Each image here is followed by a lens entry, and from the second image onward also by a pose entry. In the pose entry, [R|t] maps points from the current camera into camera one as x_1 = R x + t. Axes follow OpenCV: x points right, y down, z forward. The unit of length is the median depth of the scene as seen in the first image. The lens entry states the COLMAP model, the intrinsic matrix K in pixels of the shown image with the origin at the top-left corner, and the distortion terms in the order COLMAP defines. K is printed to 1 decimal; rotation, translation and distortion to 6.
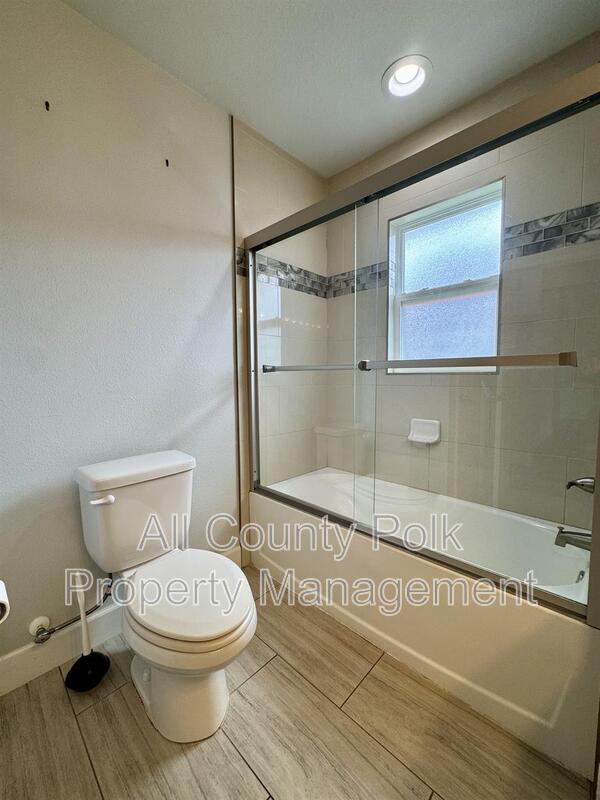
lens RADIAL K [[320.6, 0, 300.0], [0, 320.6, 400.0], [0, 0, 1]] dist [0.000287, -0.000049]
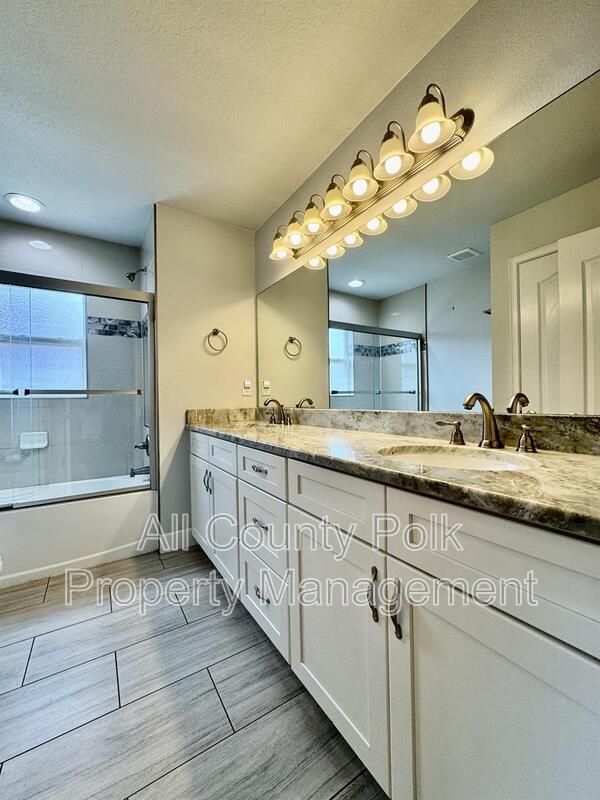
lens RADIAL K [[320.6, 0, 300.0], [0, 320.6, 400.0], [0, 0, 1]] dist [0.000287, -0.000049]
pose [[0.232428, 0.003141, 0.972609, -0.828479], [0.082052, 0.996367, -0.022826, 0.060972], [-0.969146, 0.085110, 0.231325, -0.516147]]
